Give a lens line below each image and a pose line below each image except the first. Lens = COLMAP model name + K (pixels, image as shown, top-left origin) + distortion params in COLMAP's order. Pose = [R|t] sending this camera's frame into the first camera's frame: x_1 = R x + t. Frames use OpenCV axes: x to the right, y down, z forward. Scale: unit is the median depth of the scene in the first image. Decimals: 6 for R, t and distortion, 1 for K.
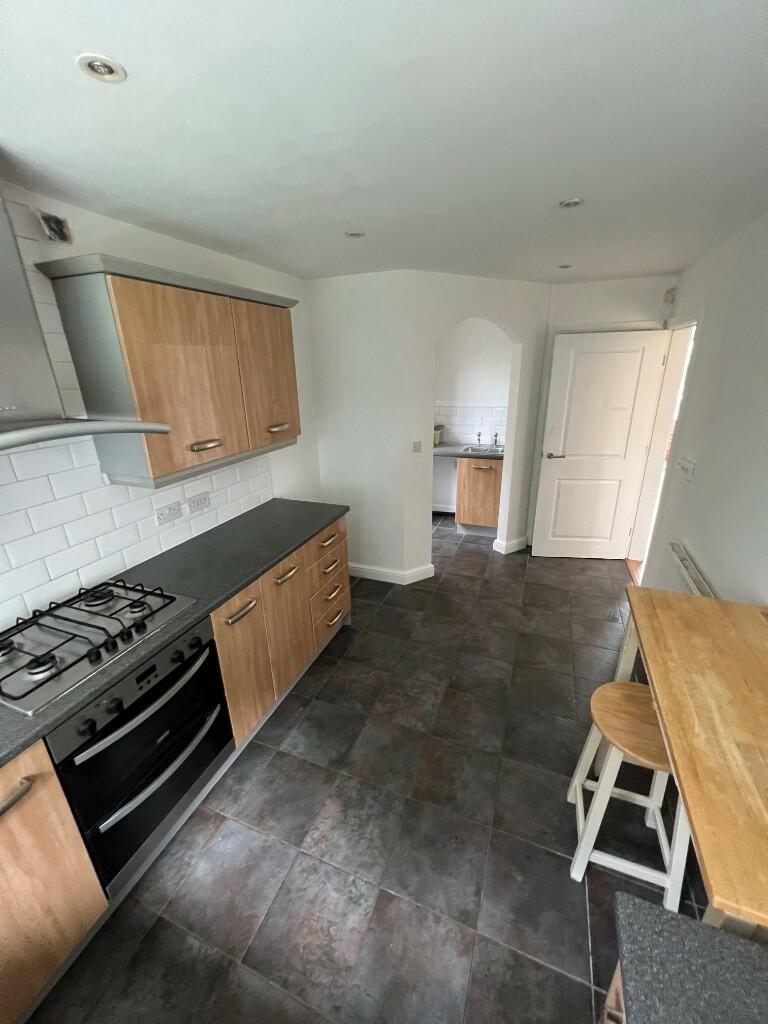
lens RADIAL K [[408.8, 0, 383.6], [0, 408.8, 510.5], [0, 0, 1]] dist [0.001062, 0.000153]
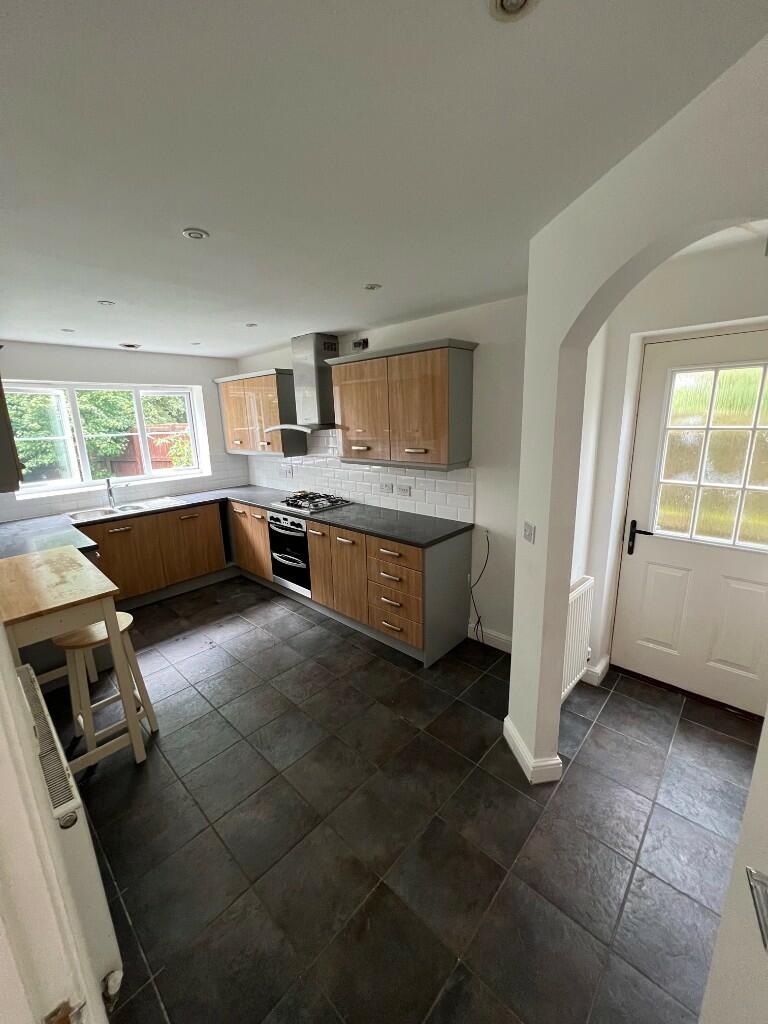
lens RADIAL K [[408.8, 0, 383.6], [0, 408.8, 510.5], [0, 0, 1]] dist [0.001062, 0.000153]
pose [[-0.363831, 0.244561, -0.898786, 0.978119], [-0.280859, 0.891205, 0.356190, -0.486159], [0.888113, 0.382025, -0.255561, 1.398568]]
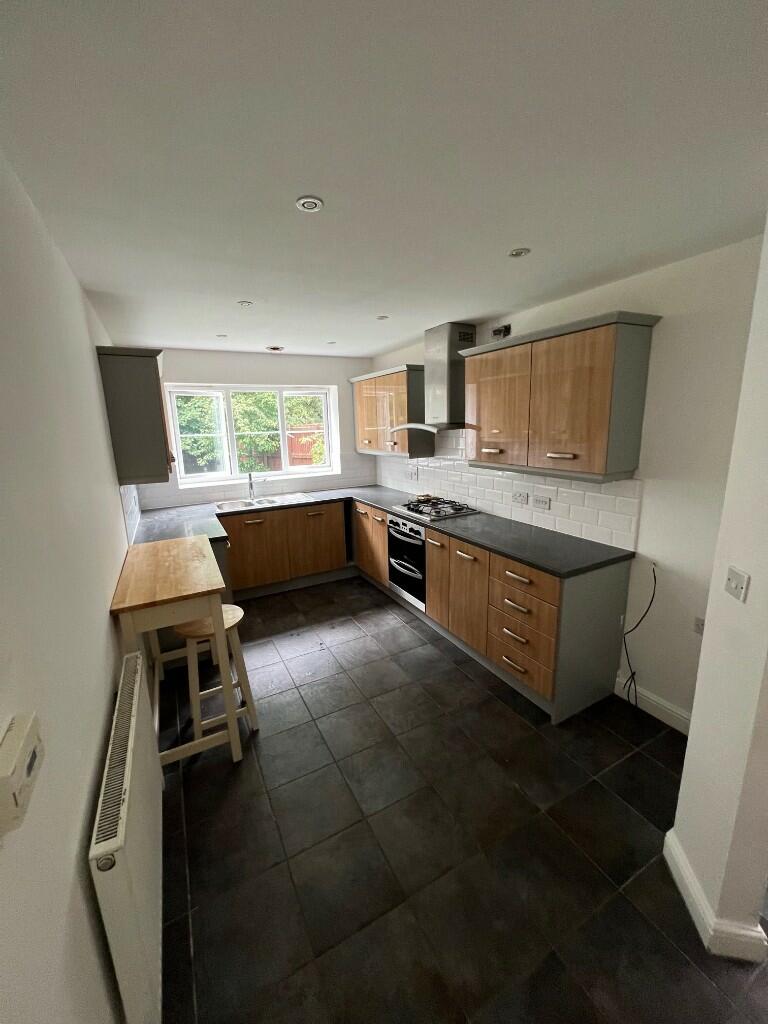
lens RADIAL K [[408.8, 0, 383.6], [0, 408.8, 510.5], [0, 0, 1]] dist [0.001062, 0.000153]
pose [[-0.644386, 0.204873, -0.736746, 0.827312], [-0.218186, 0.874137, 0.433912, -0.455855], [0.732913, 0.440354, -0.518581, 1.358723]]
